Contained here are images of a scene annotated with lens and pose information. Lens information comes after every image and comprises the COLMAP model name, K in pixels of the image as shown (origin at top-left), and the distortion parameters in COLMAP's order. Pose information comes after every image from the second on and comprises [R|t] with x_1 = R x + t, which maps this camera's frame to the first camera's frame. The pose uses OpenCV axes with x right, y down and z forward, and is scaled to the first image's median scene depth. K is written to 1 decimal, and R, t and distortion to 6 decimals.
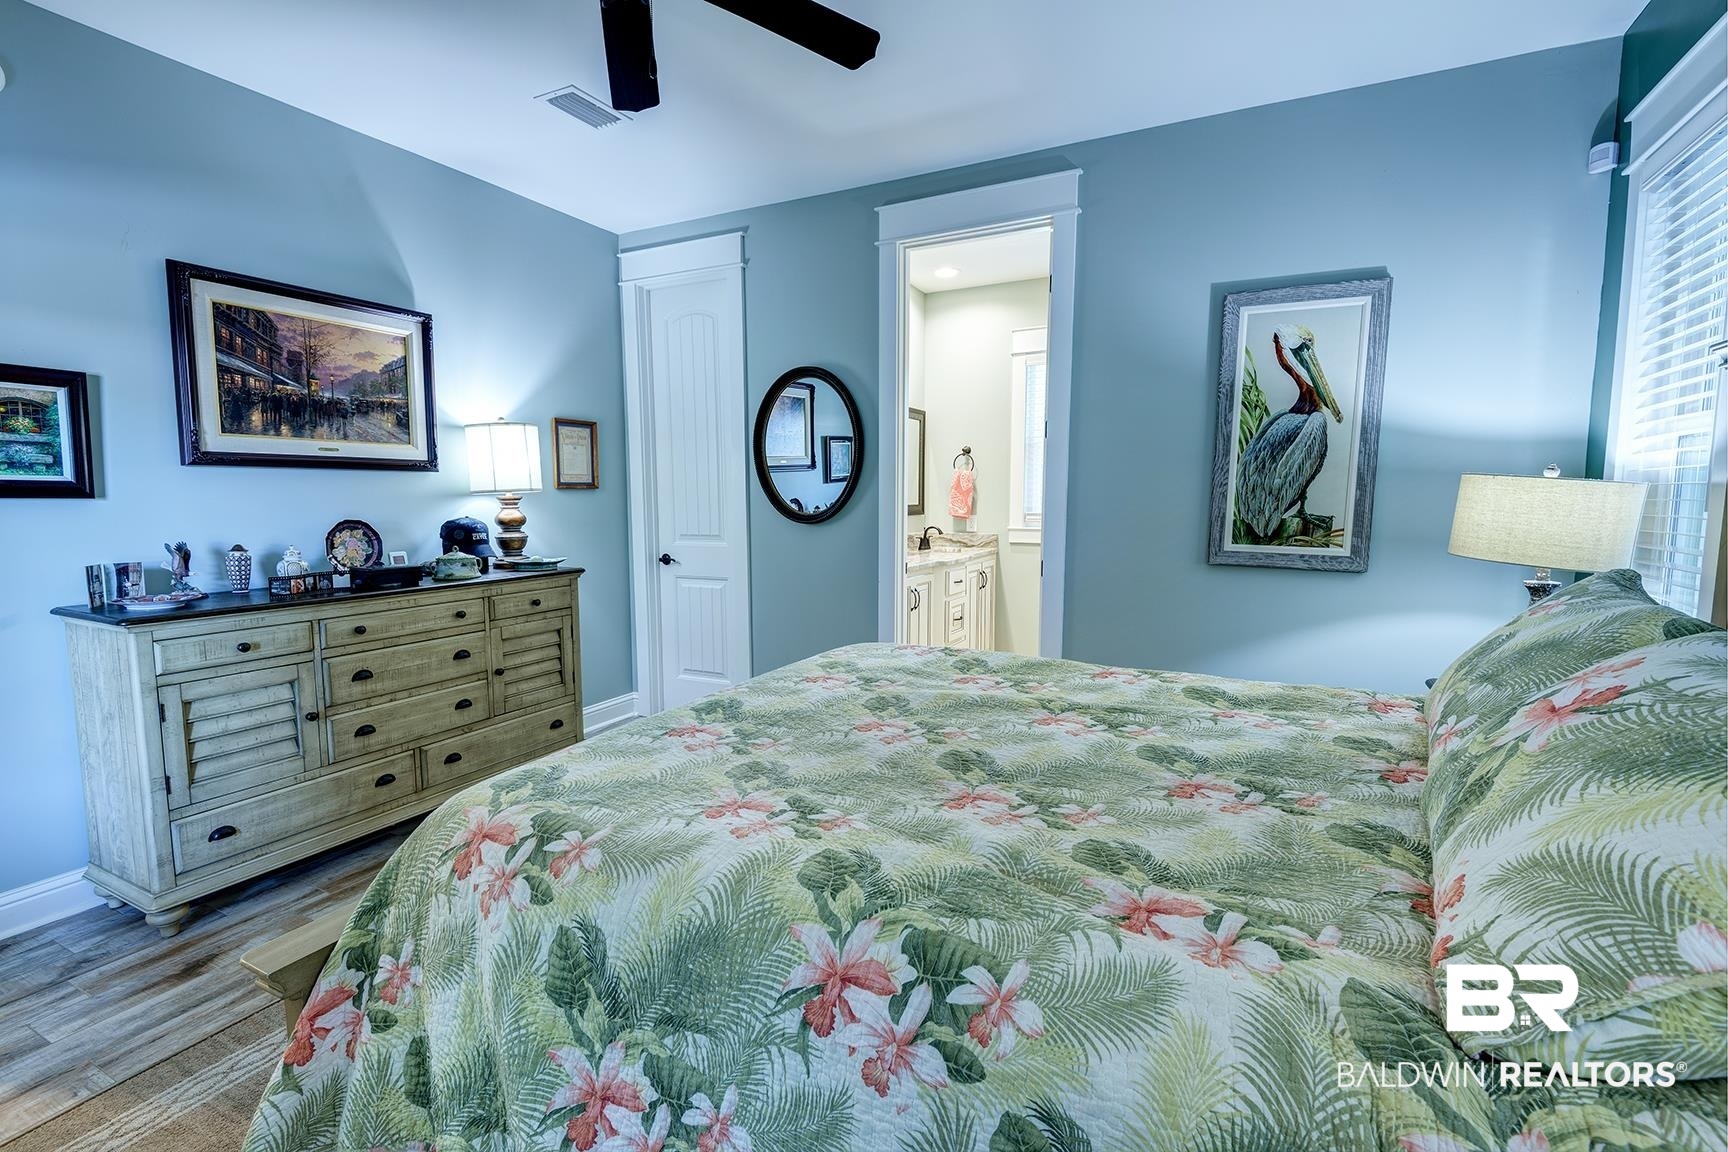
lens RADIAL K [[779.5, 0, 868.9], [0, 779.5, 573.9], [0, 0, 1]] dist [0.043110, -0.030133]
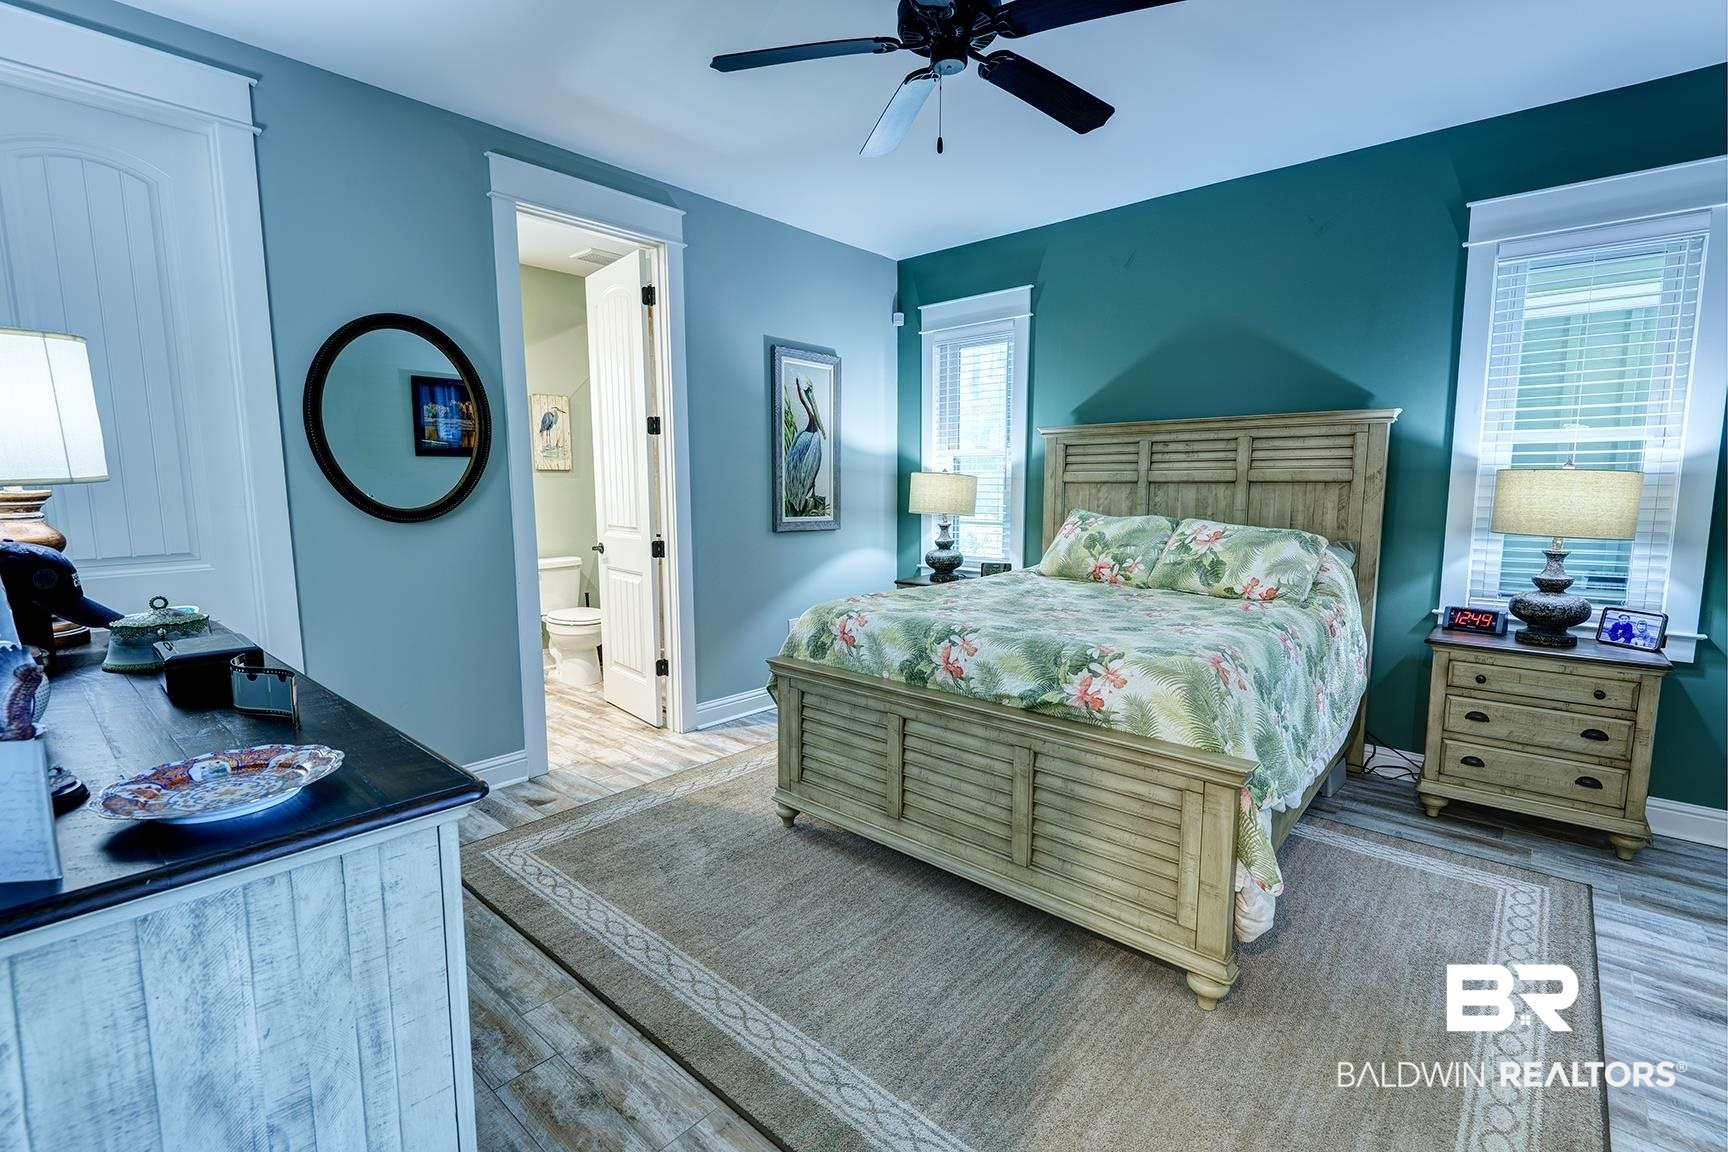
lens RADIAL K [[779.5, 0, 868.9], [0, 779.5, 573.9], [0, 0, 1]] dist [0.043110, -0.030133]
pose [[0.251650, -0.115119, 0.960948, -0.922431], [0.100664, 0.990629, 0.092313, -0.052762], [-0.962569, 0.073503, 0.260880, 0.481594]]
